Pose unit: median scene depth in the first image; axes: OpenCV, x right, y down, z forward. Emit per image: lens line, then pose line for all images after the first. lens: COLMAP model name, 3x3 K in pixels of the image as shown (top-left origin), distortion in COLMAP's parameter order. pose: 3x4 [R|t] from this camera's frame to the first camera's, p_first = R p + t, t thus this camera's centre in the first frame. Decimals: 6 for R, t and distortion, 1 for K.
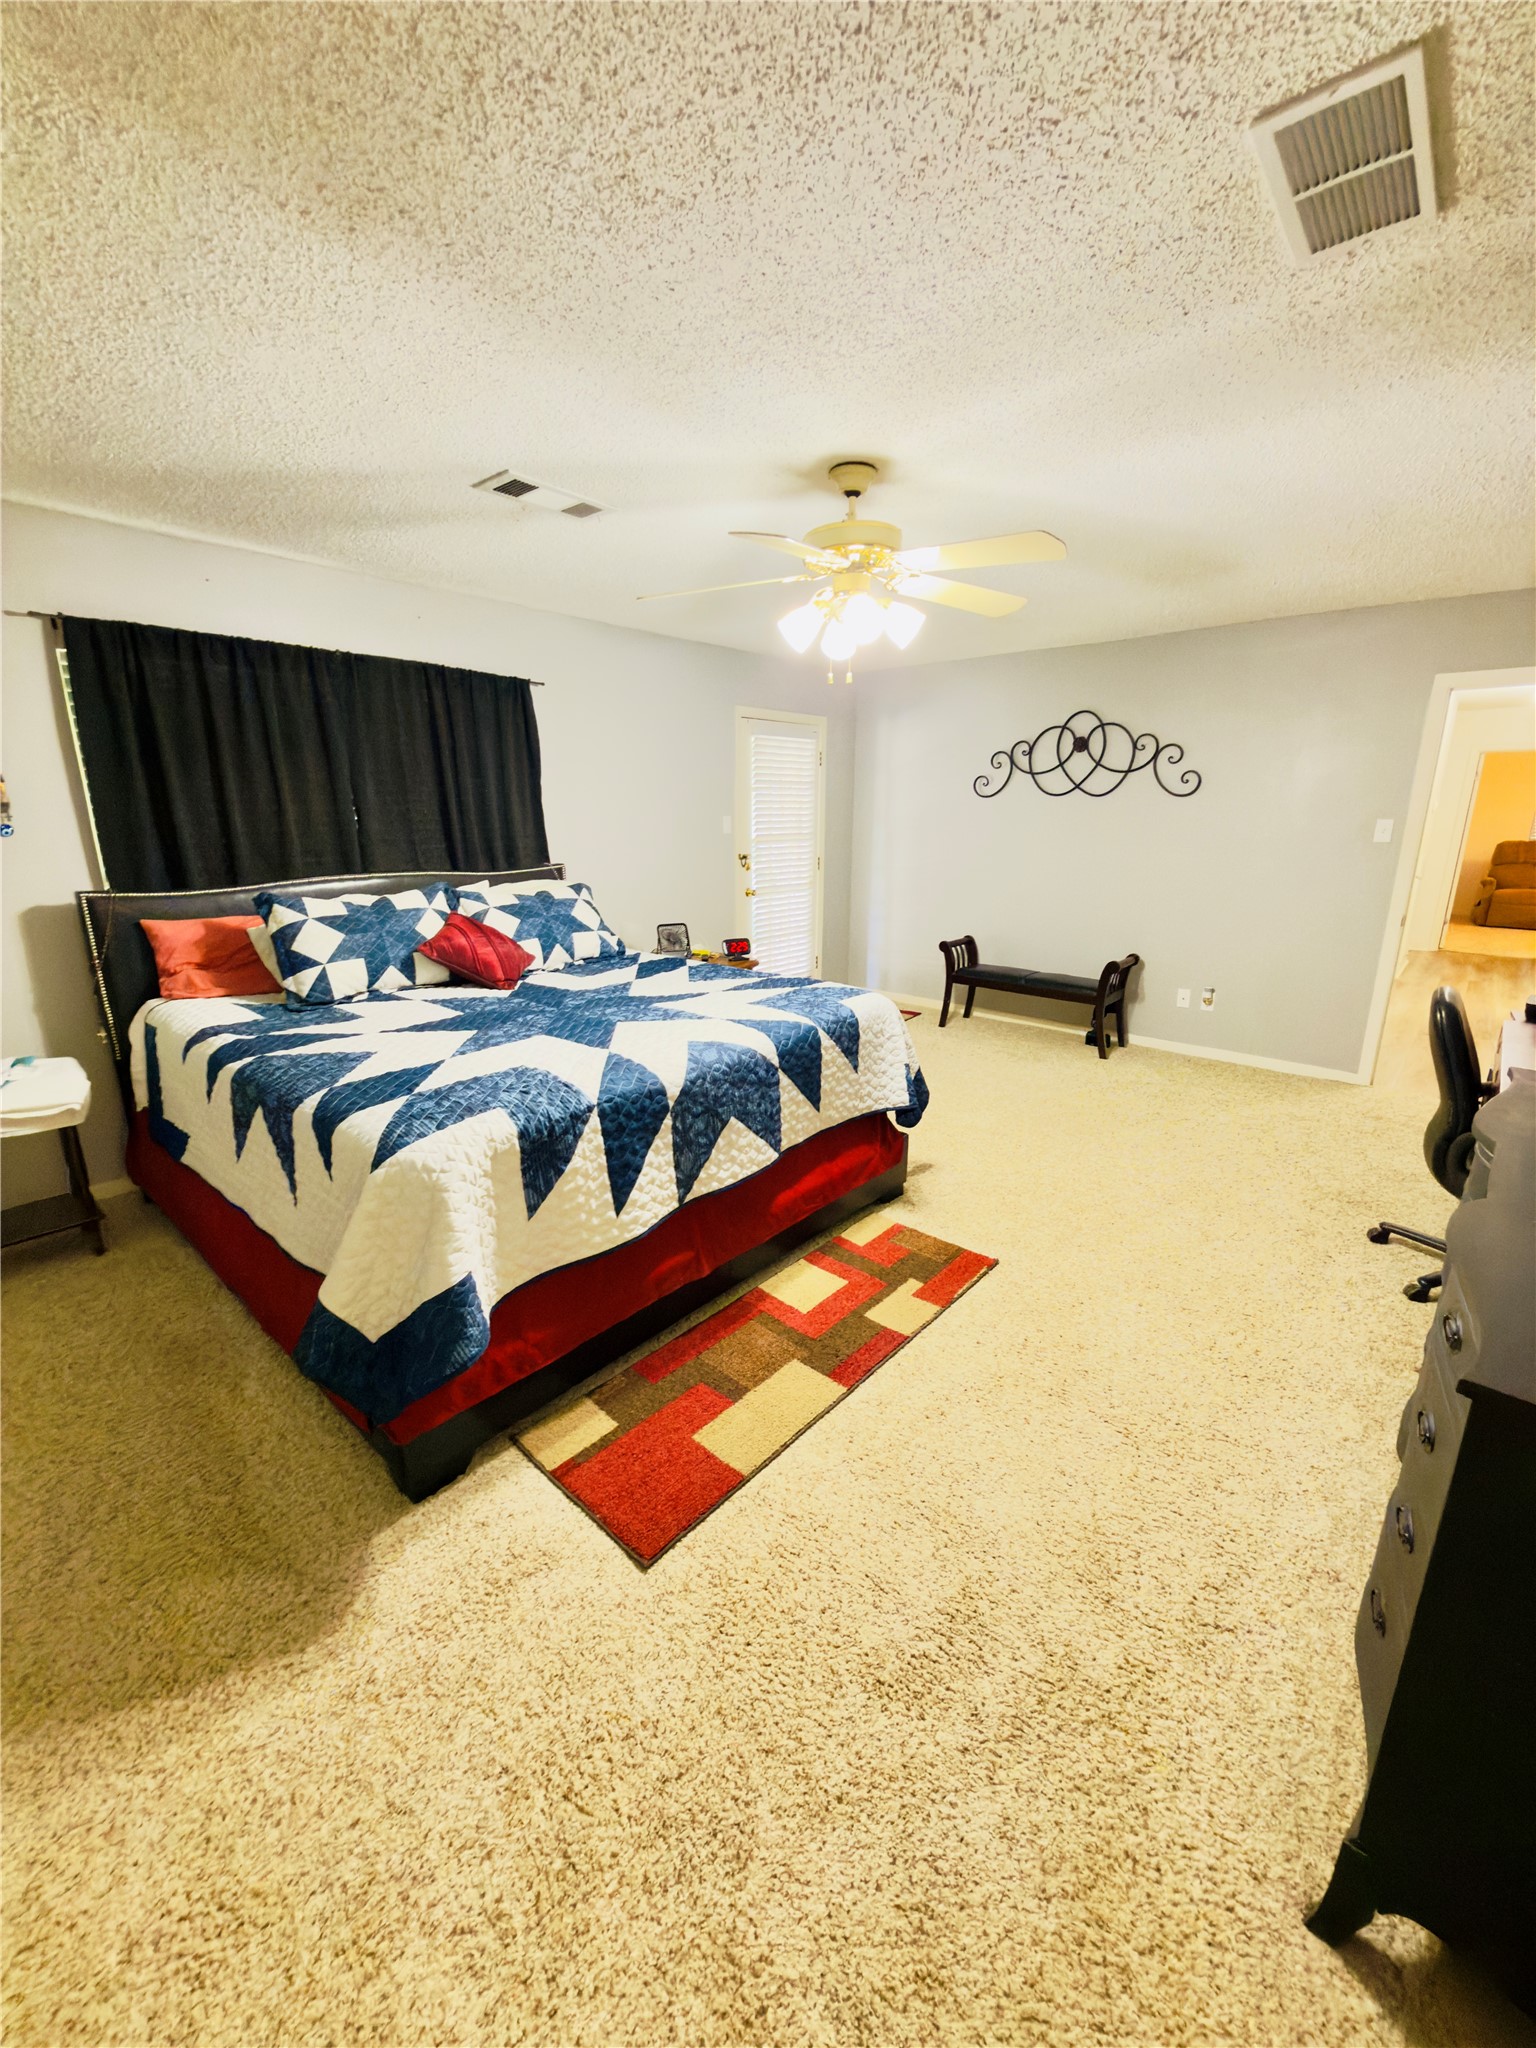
lens RADIAL K [[808.8, 0, 761.9], [0, 808.8, 1027.8], [0, 0, 1]] dist [-0.003803, 0.000780]
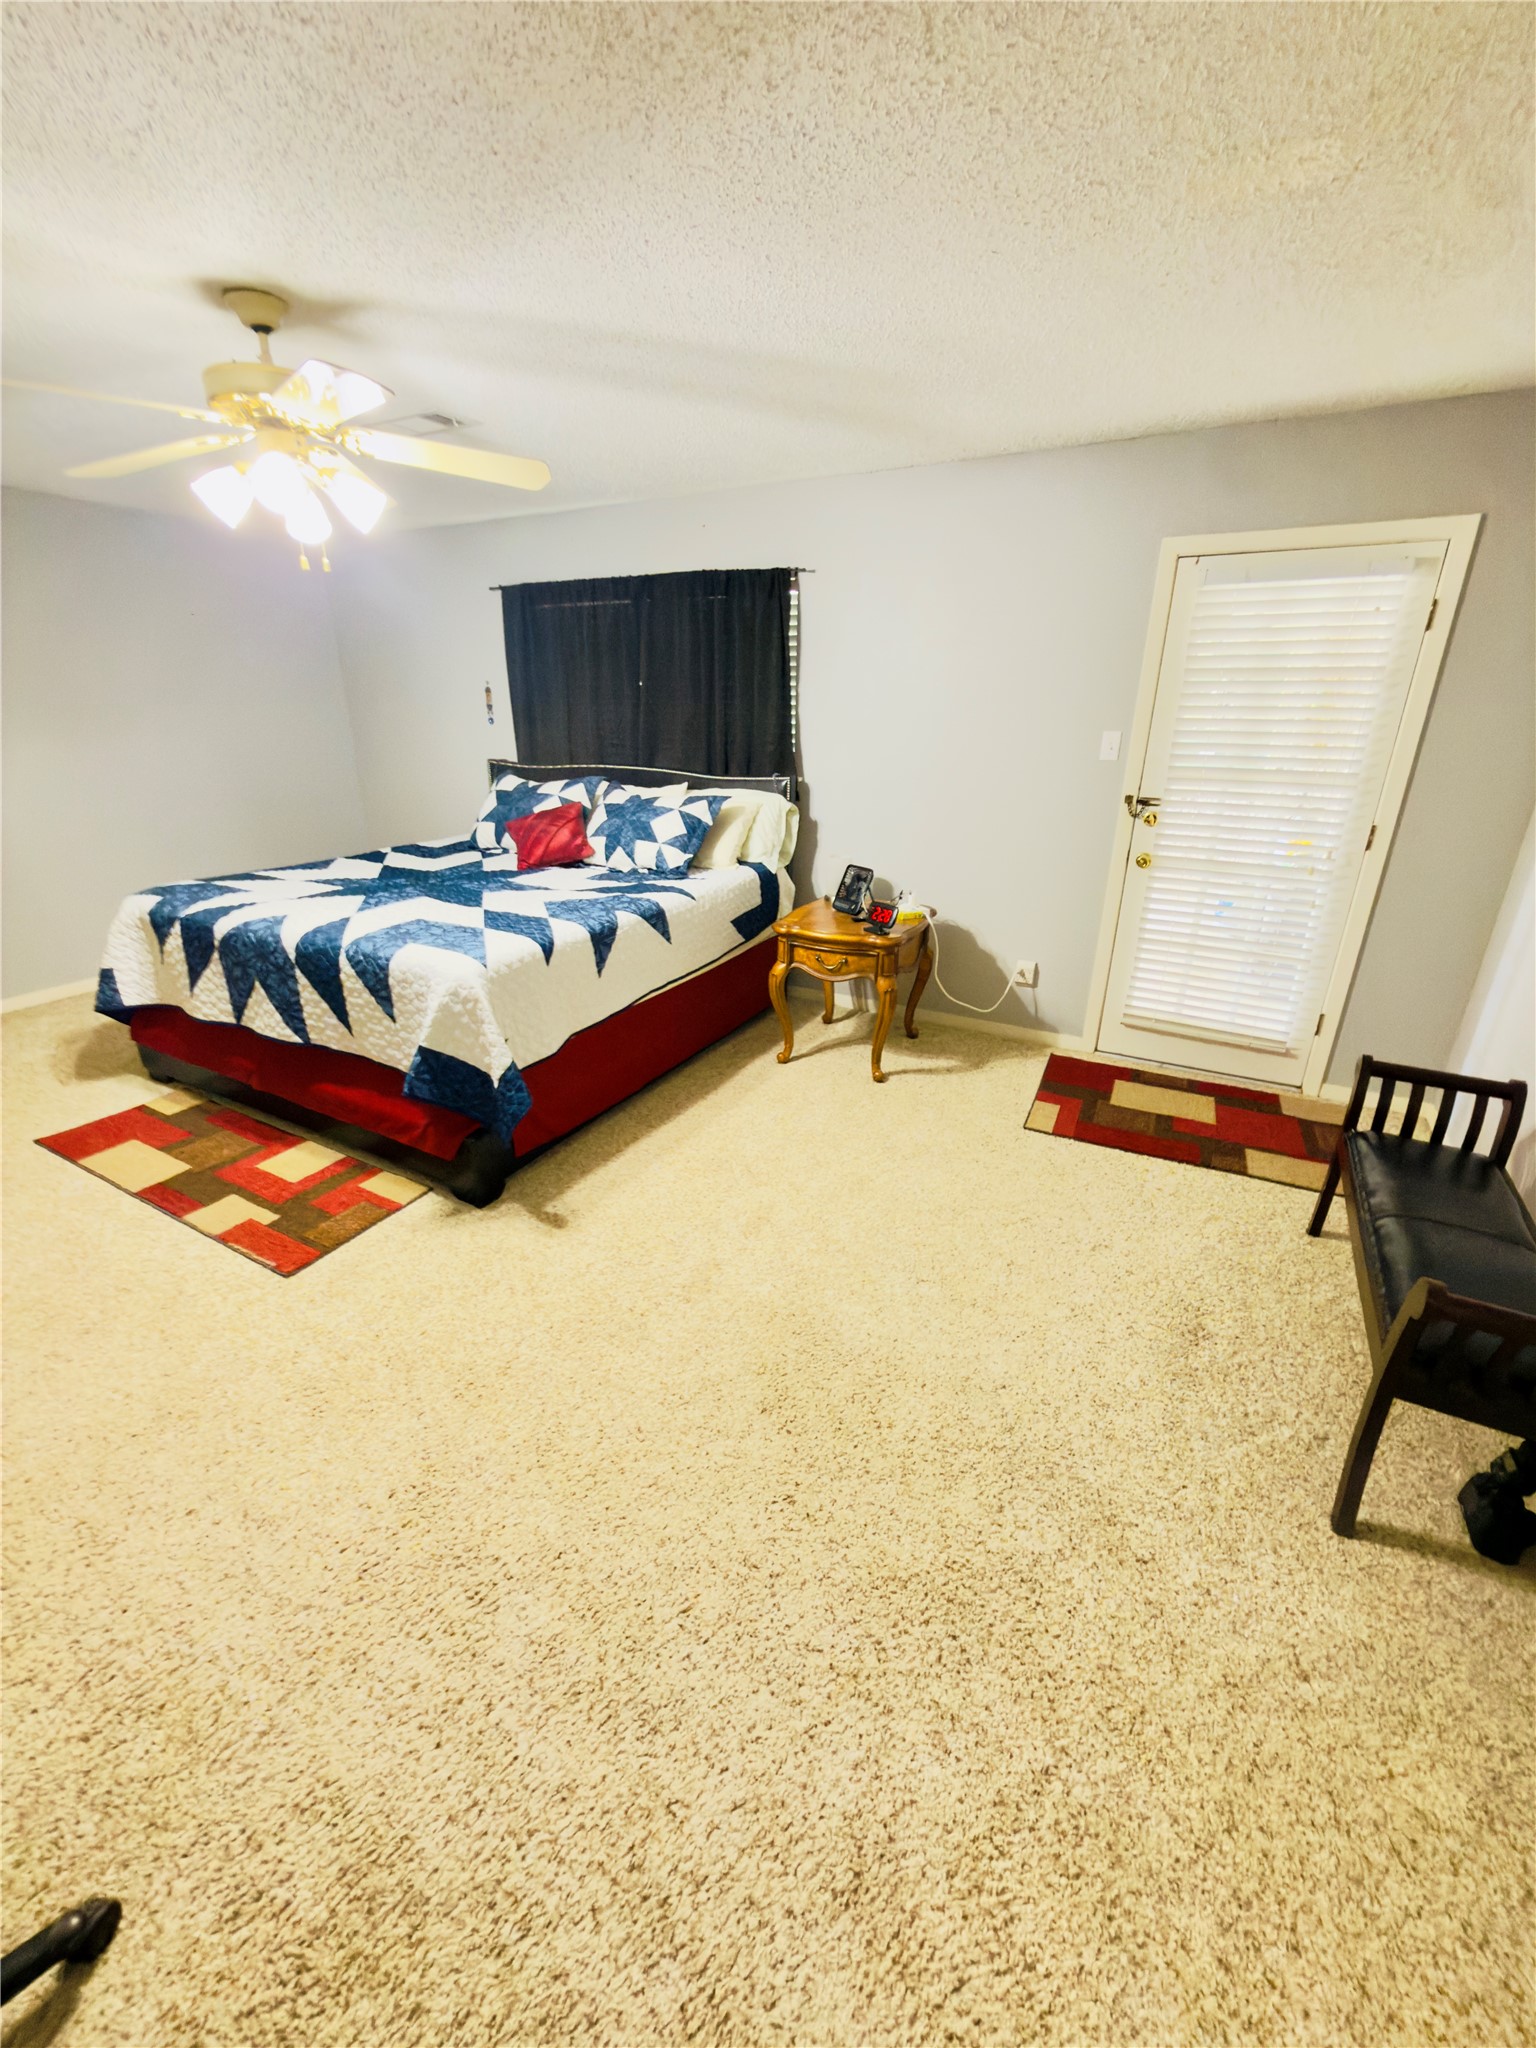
lens RADIAL K [[808.8, 0, 767.1], [0, 808.8, 1021.4], [0, 0, 1]] dist [-0.003803, 0.000780]
pose [[0.232144, 0.362975, -0.902418, 1.114724], [-0.262929, 0.916642, 0.301058, -0.354718], [0.936471, 0.167383, 0.308230, 1.208889]]
